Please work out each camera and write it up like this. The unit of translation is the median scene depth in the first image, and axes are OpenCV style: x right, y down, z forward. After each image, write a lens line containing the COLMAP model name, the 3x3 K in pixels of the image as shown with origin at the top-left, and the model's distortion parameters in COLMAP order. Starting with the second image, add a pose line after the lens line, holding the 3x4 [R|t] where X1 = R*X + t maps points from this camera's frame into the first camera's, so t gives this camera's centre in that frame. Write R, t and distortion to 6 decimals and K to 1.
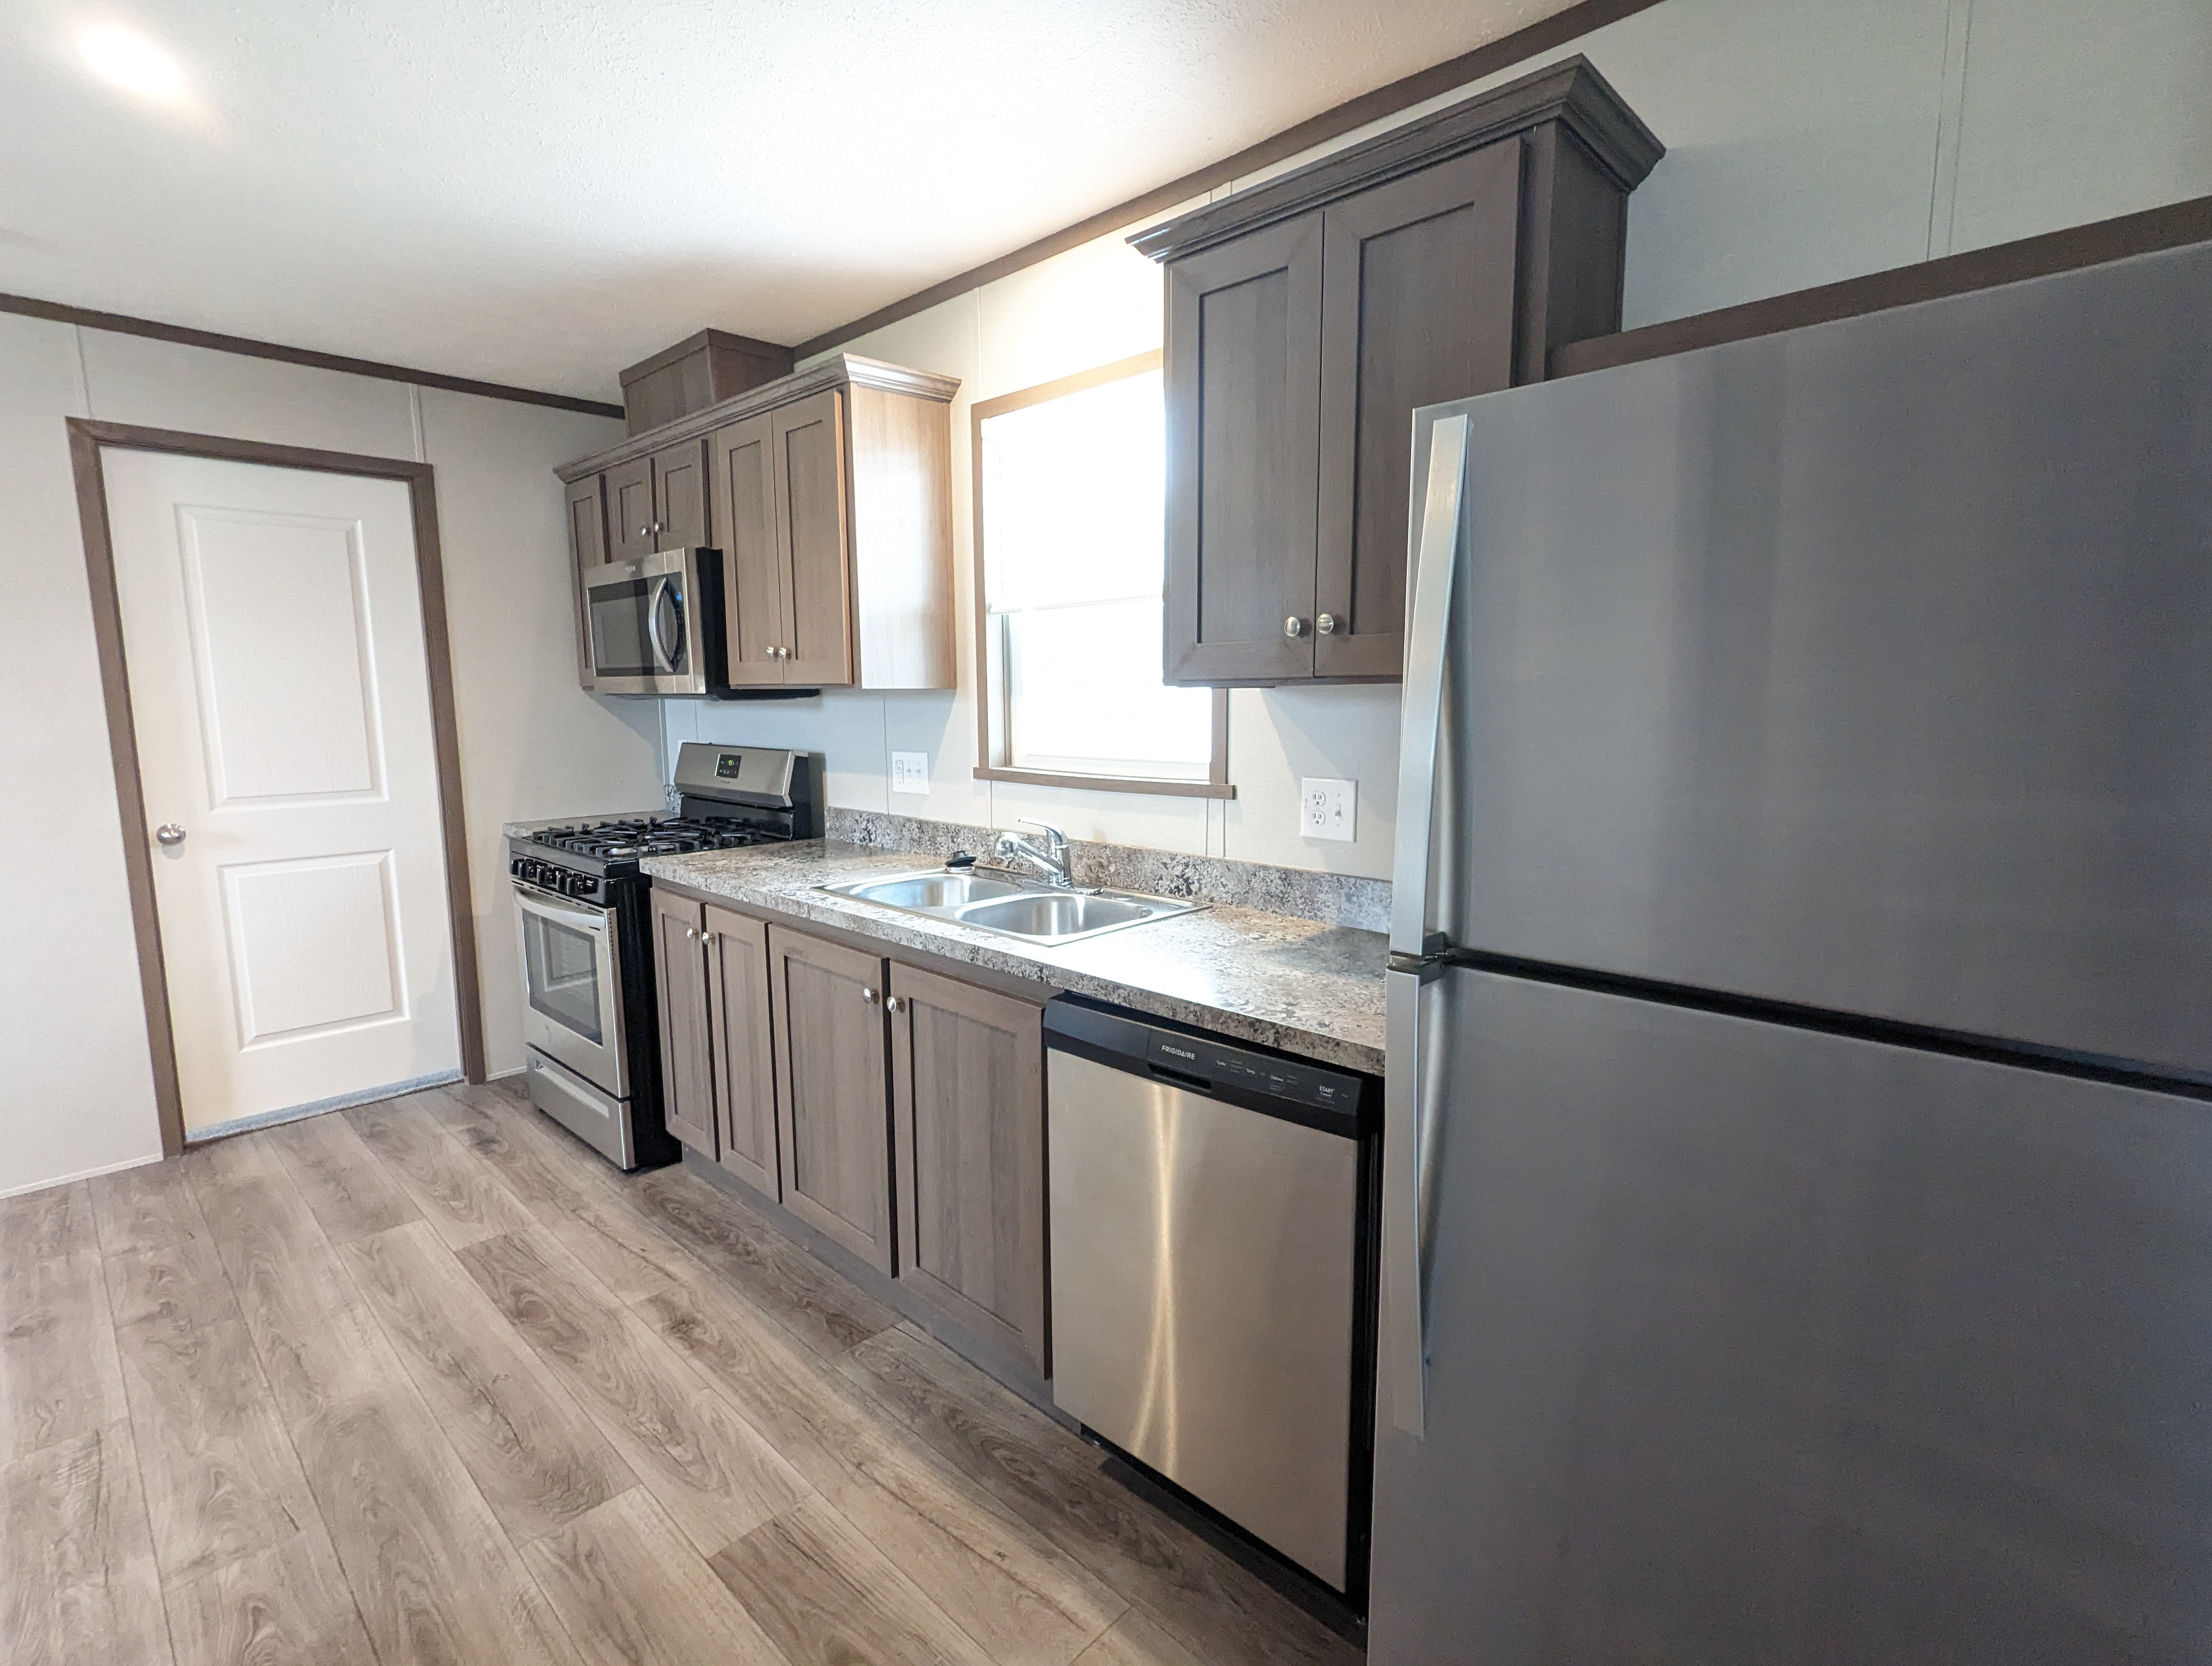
lens RADIAL K [[1050.2, 0, 1109.3], [0, 1050.2, 827.7], [0, 0, 1]] dist [-0.002352, 0.001711]
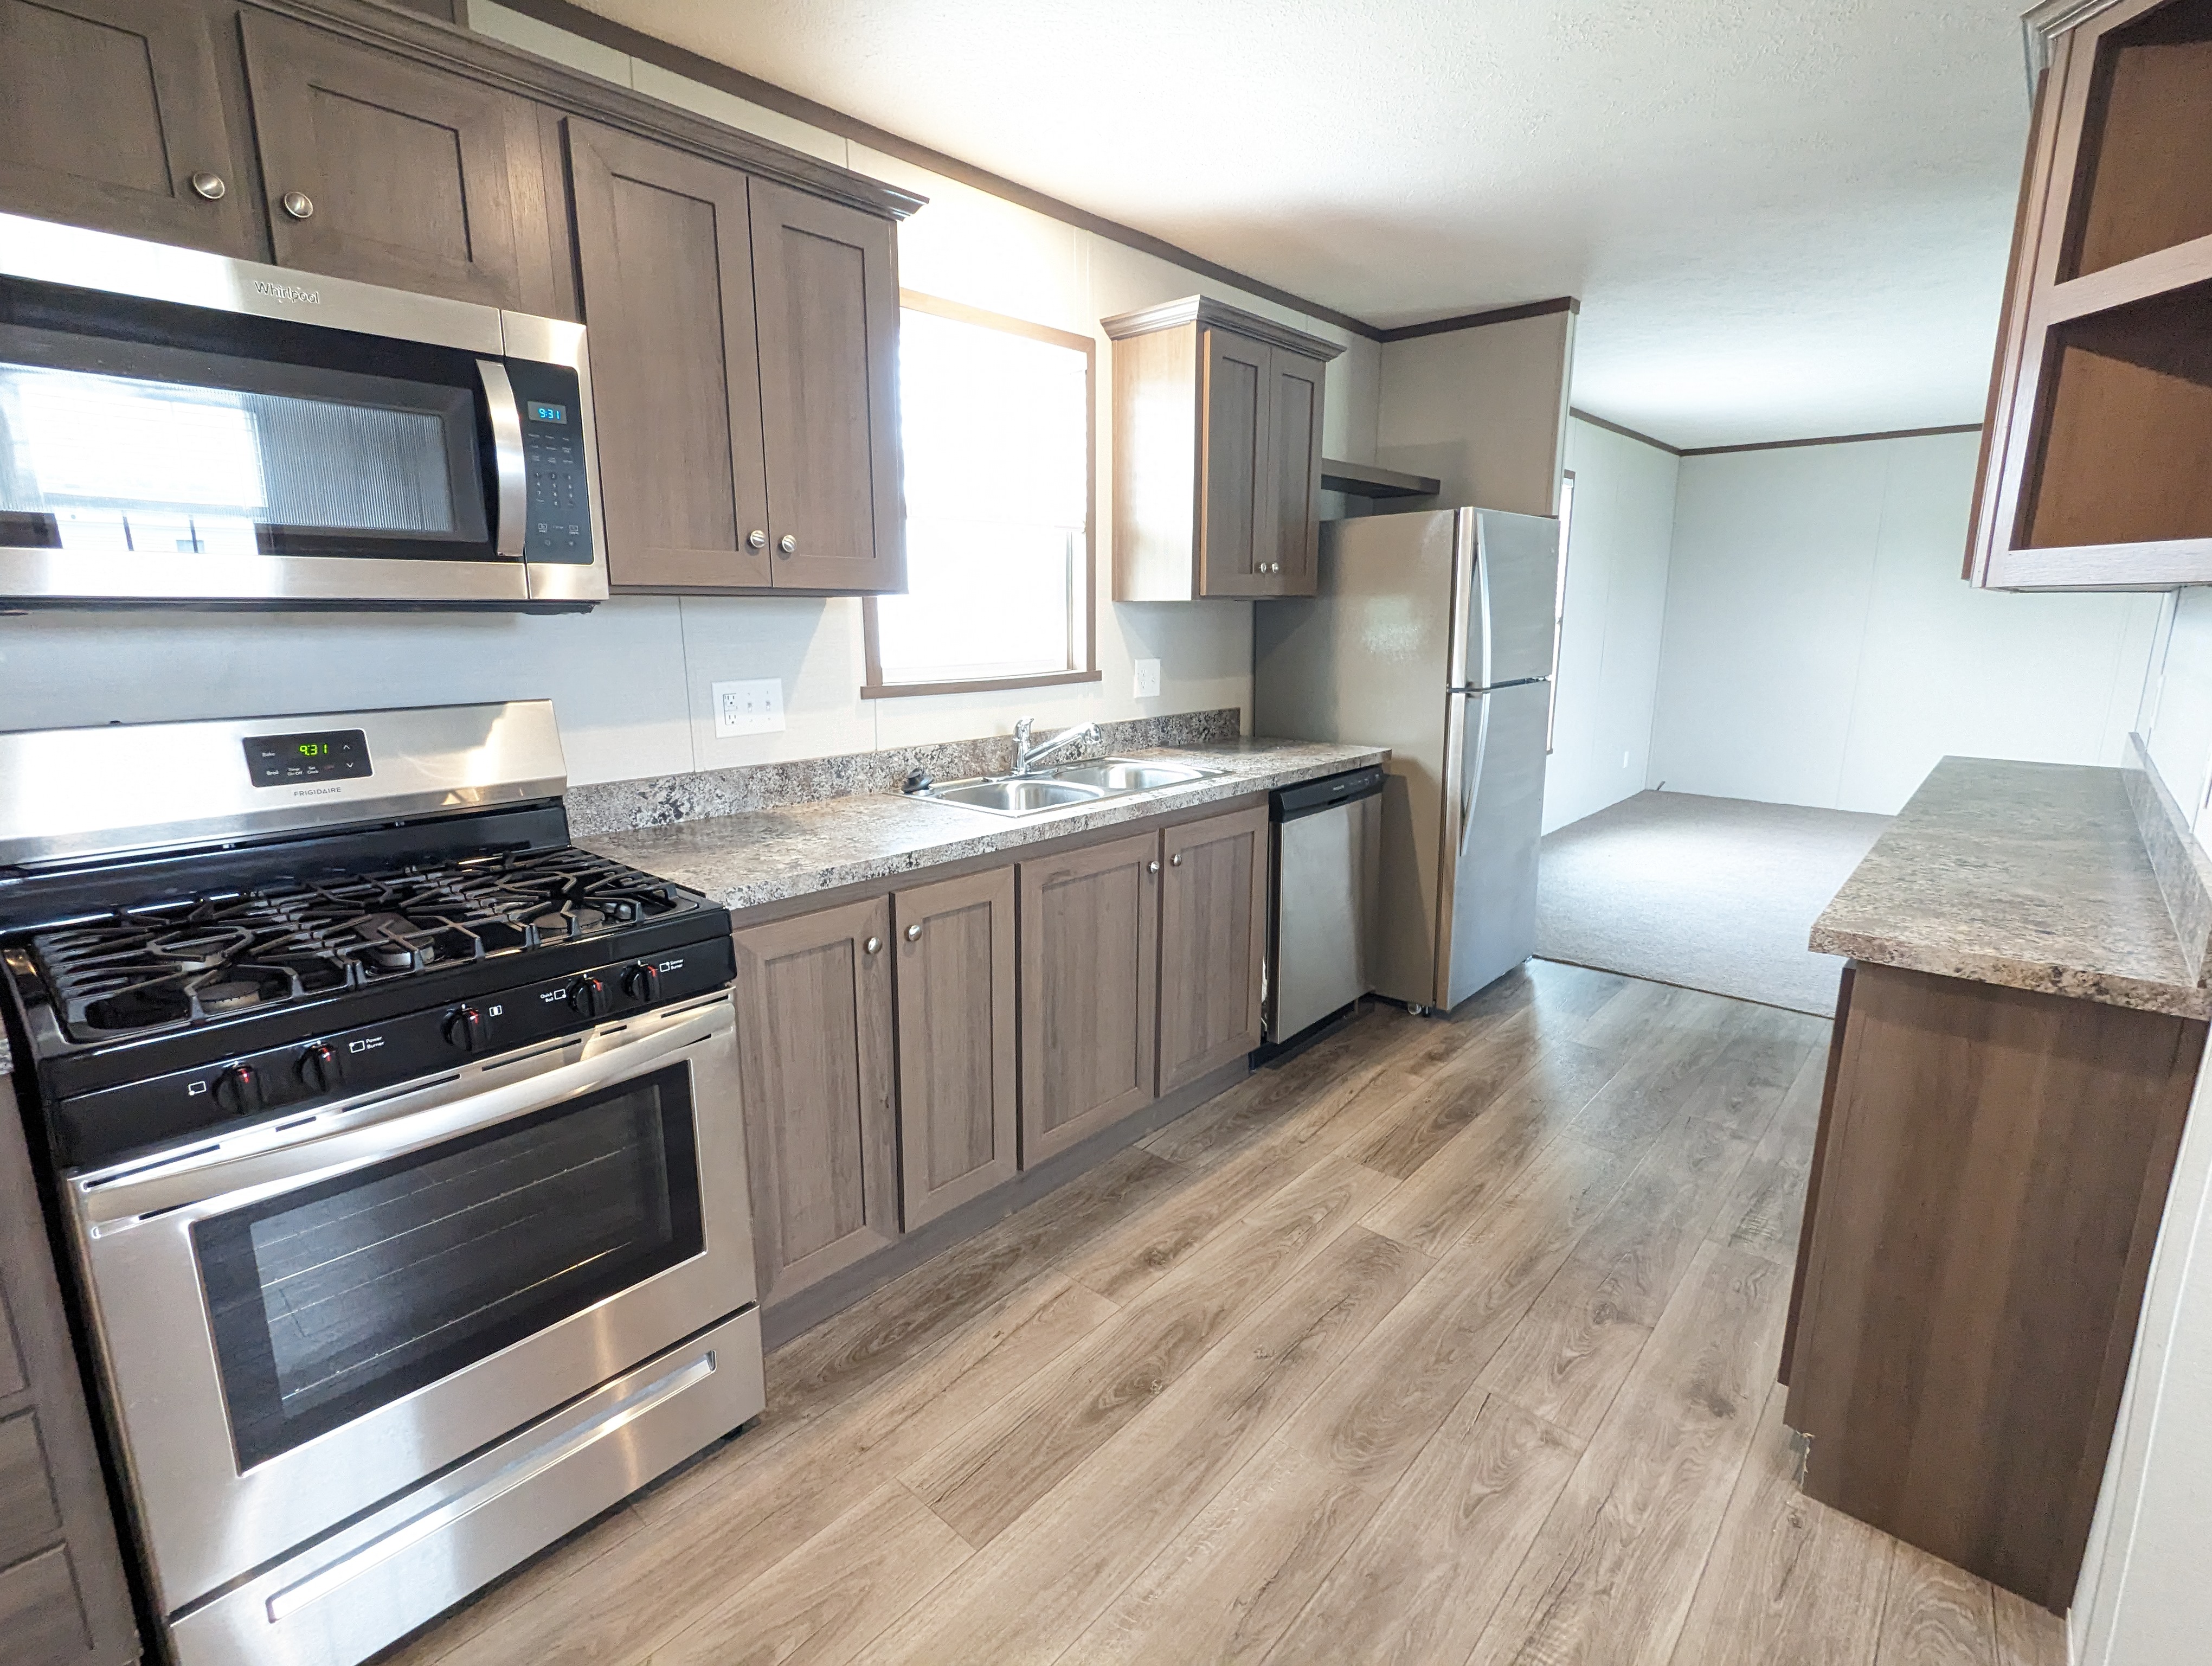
lens RADIAL K [[1050.2, 0, 1109.3], [0, 1050.2, 827.7], [0, 0, 1]] dist [-0.002352, 0.001711]
pose [[-0.034253, -0.199269, 0.979346, -1.189337], [0.130897, 0.970585, 0.202064, -0.107646], [-0.990804, 0.135114, -0.007162, 0.924938]]
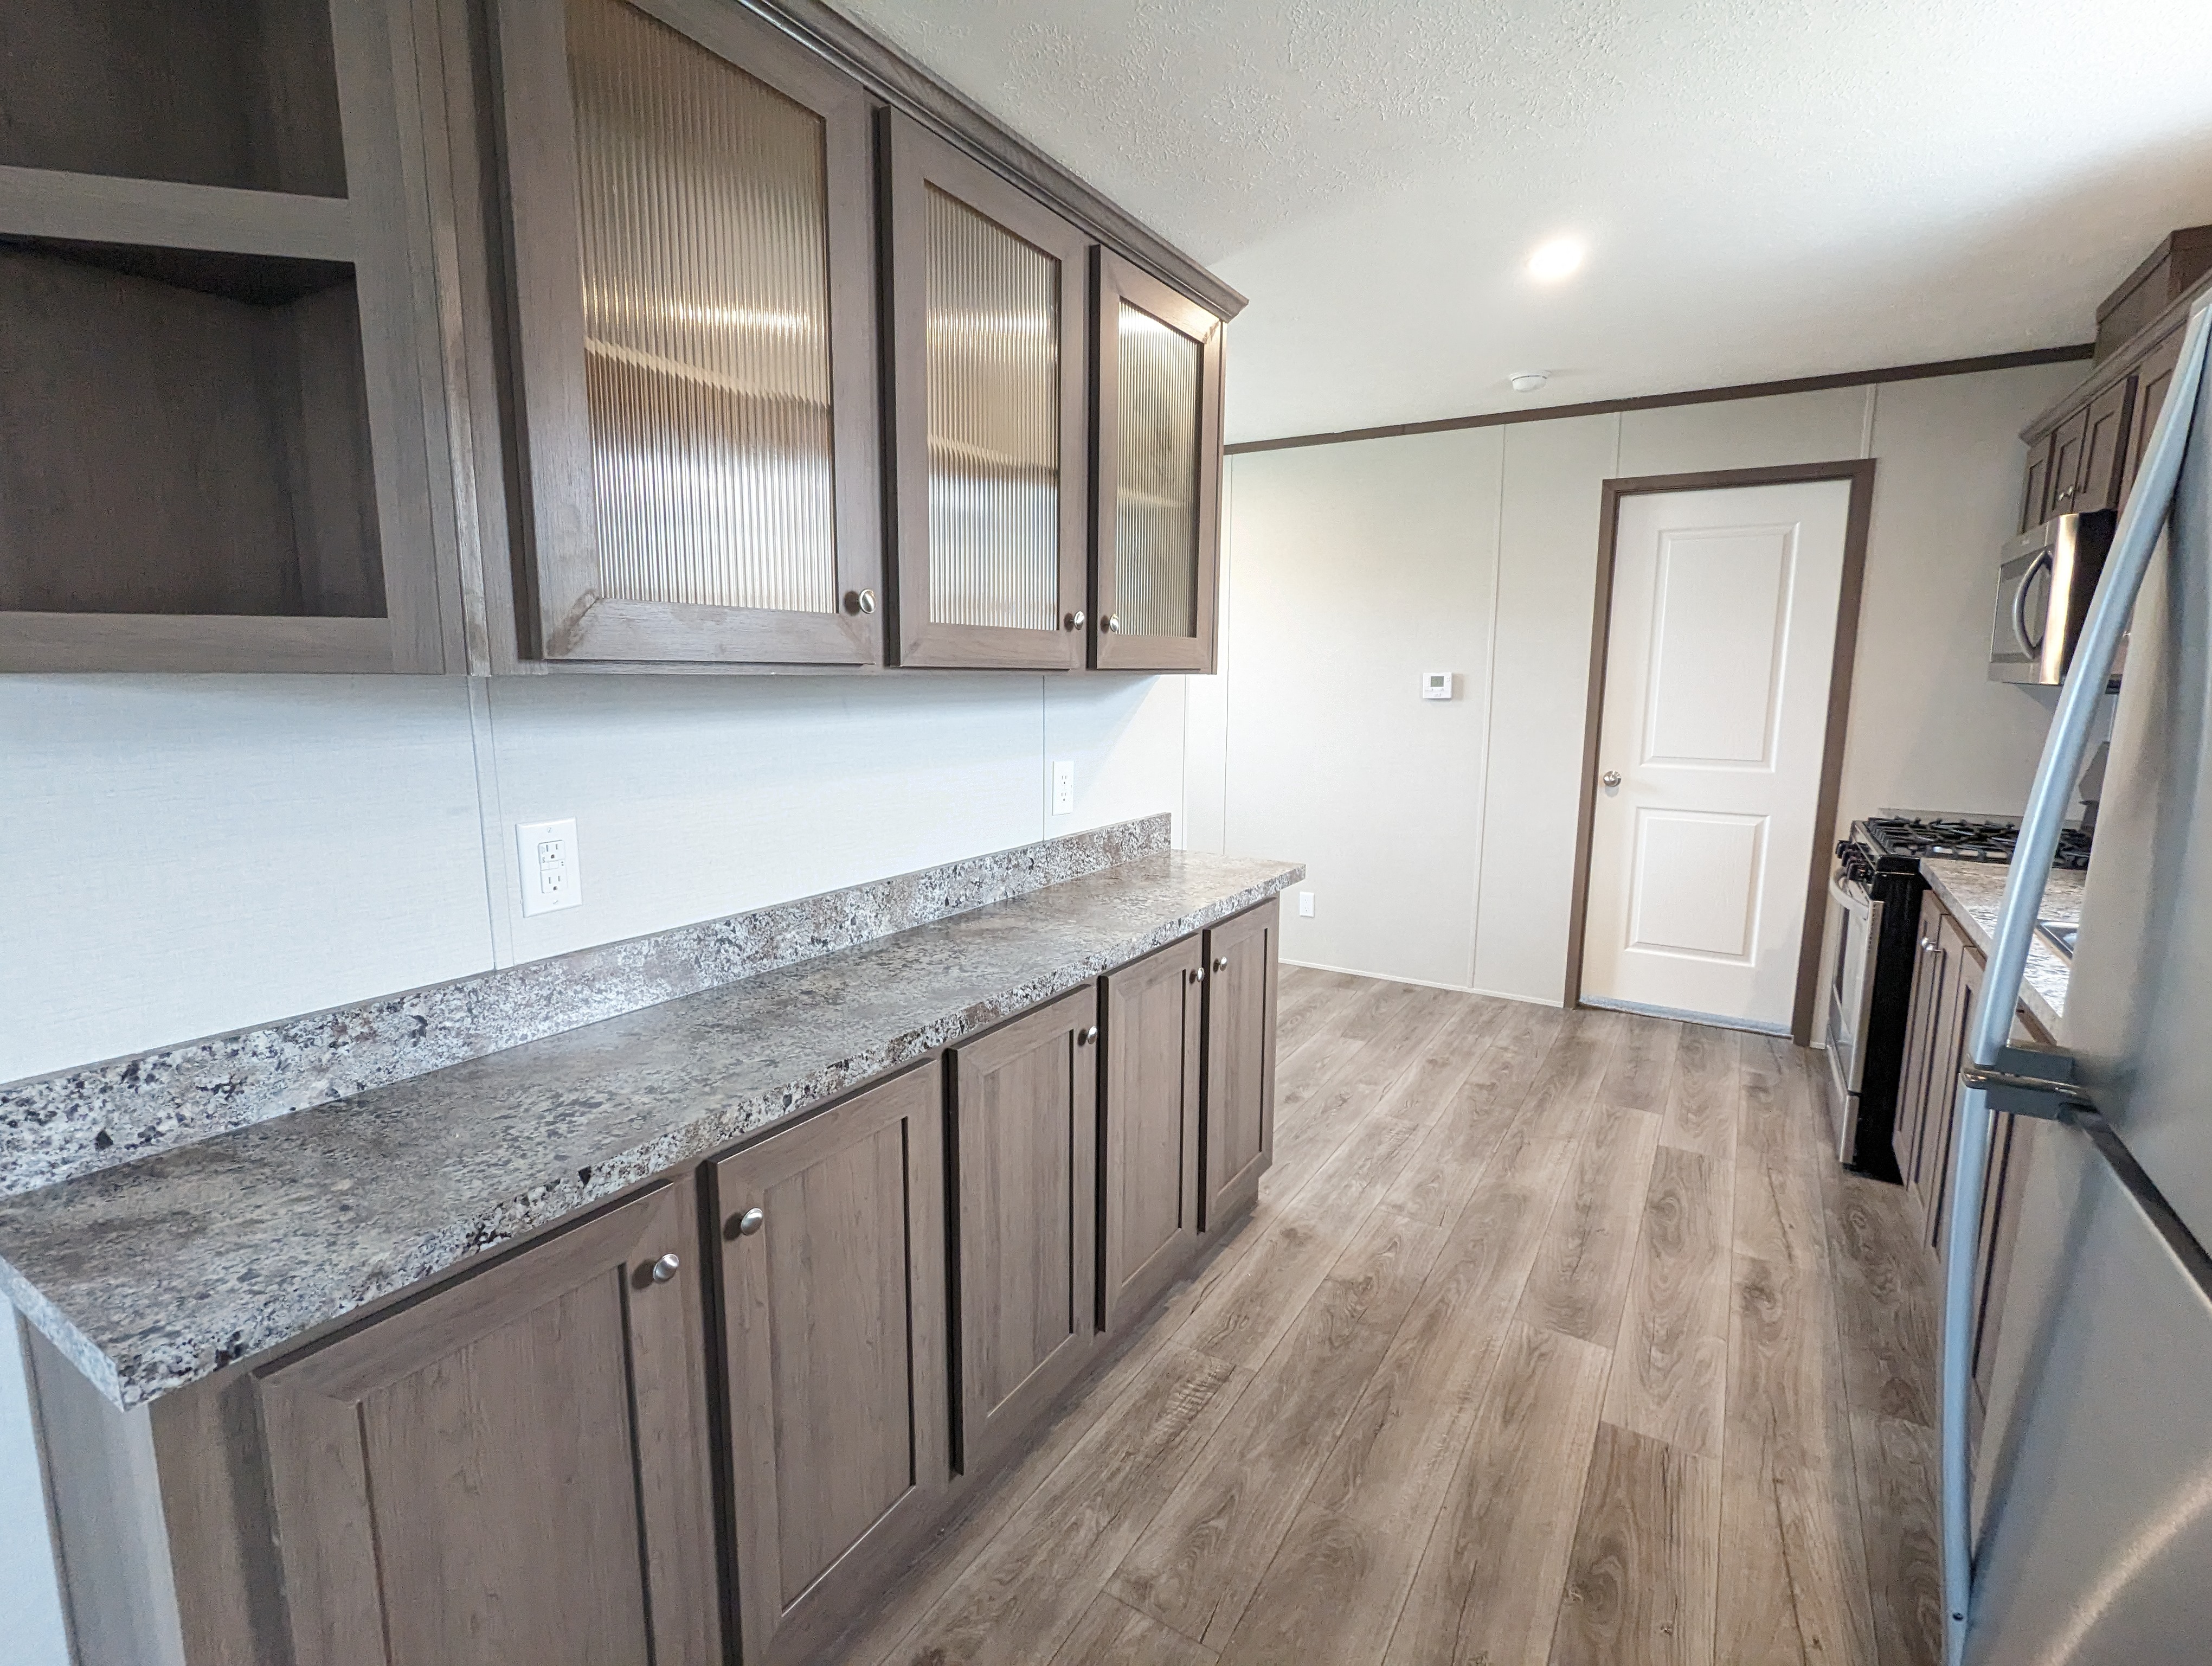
lens RADIAL K [[1050.2, 0, 1109.3], [0, 1050.2, 827.7], [0, 0, 1]] dist [-0.002352, 0.001711]
pose [[0.210281, 0.155262, -0.965233, 0.364839], [-0.133009, 0.982672, 0.129090, -0.025792], [0.968551, 0.101239, 0.227289, 0.086500]]
